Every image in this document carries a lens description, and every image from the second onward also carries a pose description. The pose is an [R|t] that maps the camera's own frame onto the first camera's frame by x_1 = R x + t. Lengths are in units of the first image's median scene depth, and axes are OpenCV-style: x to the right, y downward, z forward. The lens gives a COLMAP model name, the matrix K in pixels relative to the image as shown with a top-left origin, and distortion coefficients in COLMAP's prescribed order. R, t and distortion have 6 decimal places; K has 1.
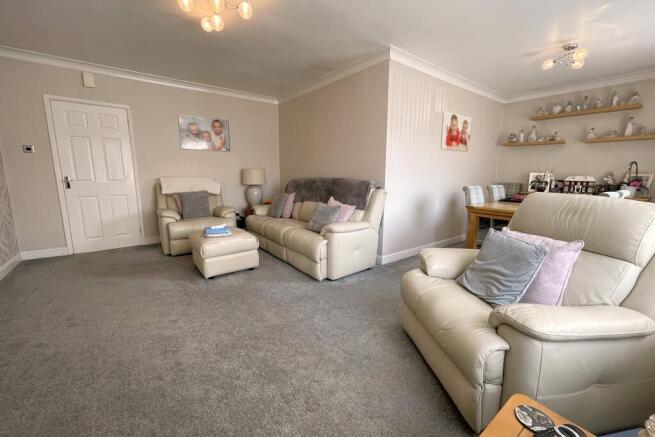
lens RADIAL K [[260.8, 0, 327.5], [0, 260.8, 218.5], [0, 0, 1]] dist [0.012905, -0.000039]
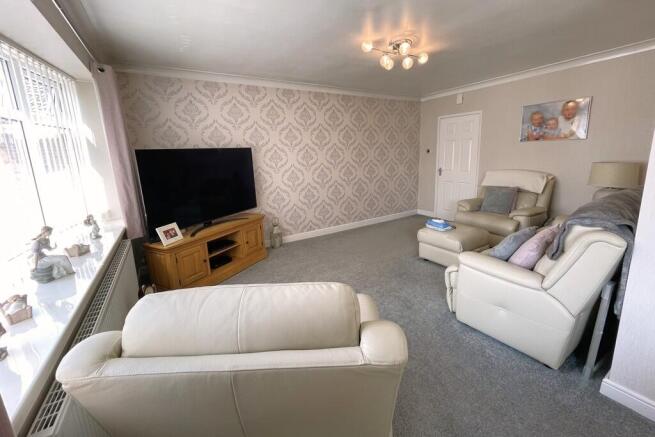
lens RADIAL K [[271.5, 0, 326.5], [0, 271.5, 204.9], [0, 0, 1]] dist [0.013091, -0.000031]
pose [[-0.095159, 0.184830, -0.978153, 0.666249], [-0.145309, 0.969508, 0.197333, -0.170554], [0.984800, 0.160912, -0.065400, 0.508432]]
